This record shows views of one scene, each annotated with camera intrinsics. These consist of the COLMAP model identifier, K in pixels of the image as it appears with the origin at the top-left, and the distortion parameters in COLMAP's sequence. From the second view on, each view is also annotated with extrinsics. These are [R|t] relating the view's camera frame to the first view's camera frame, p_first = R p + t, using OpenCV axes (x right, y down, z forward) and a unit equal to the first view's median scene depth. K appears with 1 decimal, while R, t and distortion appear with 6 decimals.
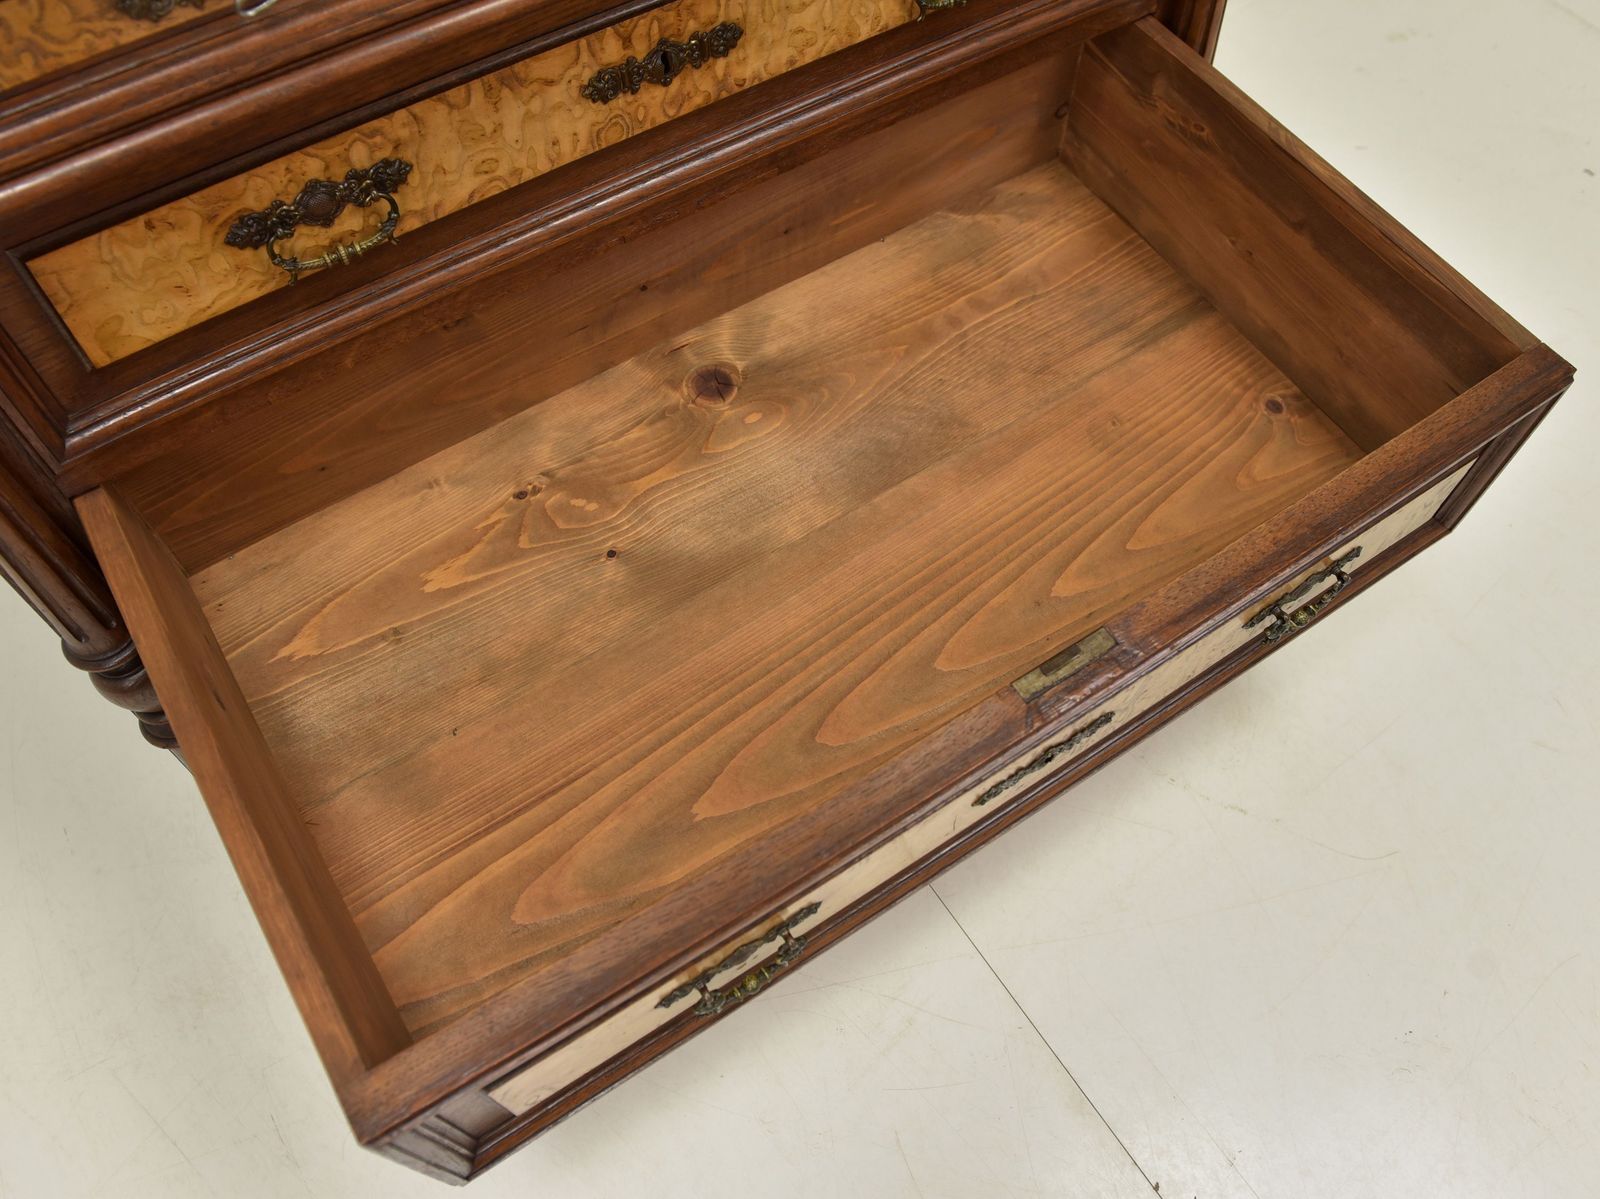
lens RADIAL K [[1298.1, 0, 796.3], [0, 1298.1, 573.6], [0, 0, 1]] dist [-0.047886, -0.006258]
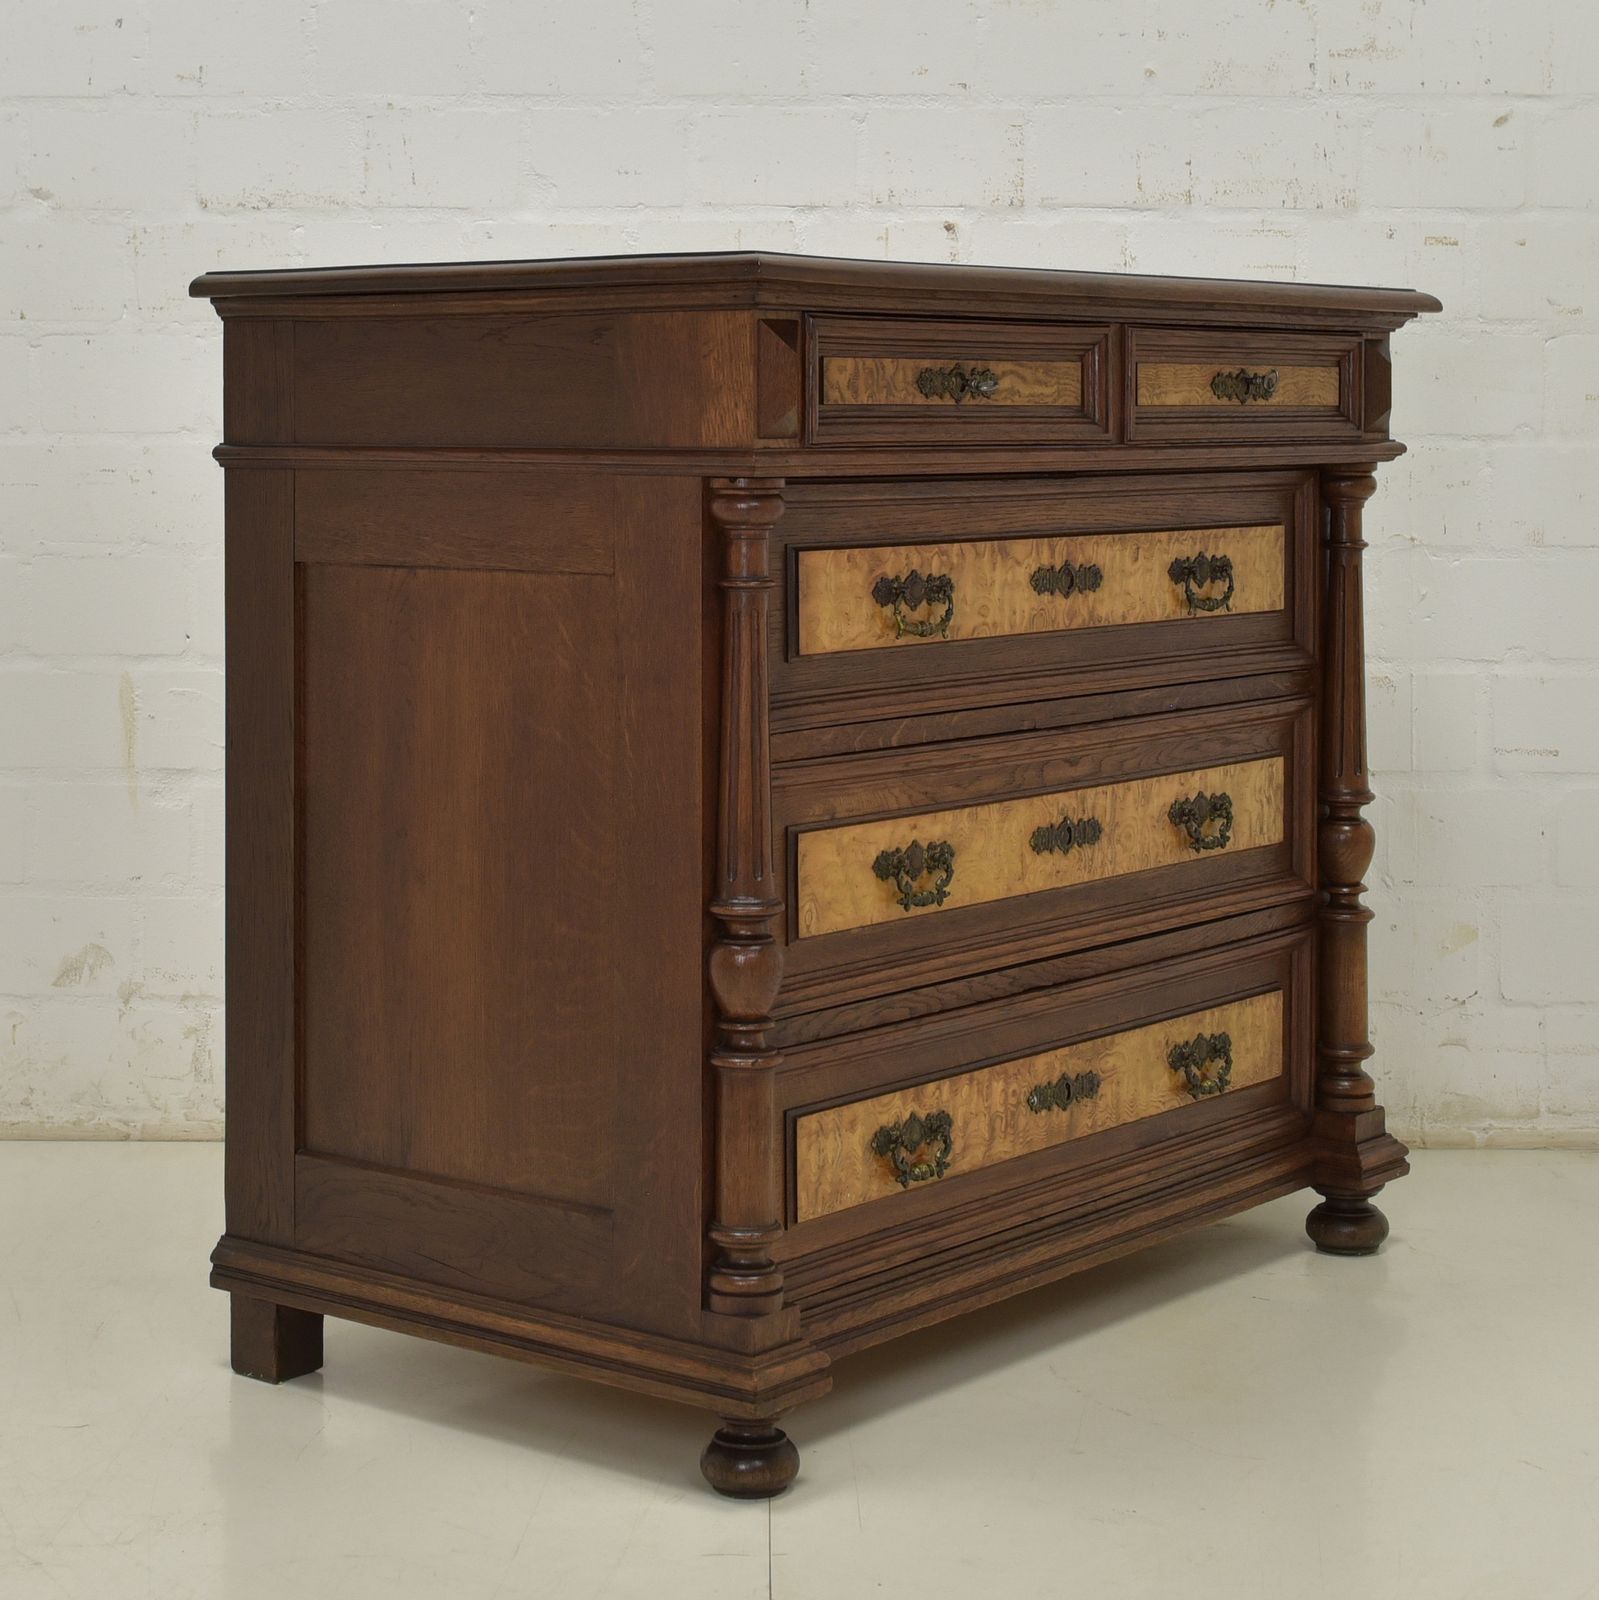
lens RADIAL K [[3438.1, 0, 799.3], [0, 3438.1, 441.1], [0, 0, 1]] dist [0.020444, 0.220665]
pose [[0.941576, 0.026575, 0.335749, -1.701624], [0.264430, 0.559074, -0.785820, 2.476242], [-0.208592, 0.828692, 0.519384, -1.047502]]
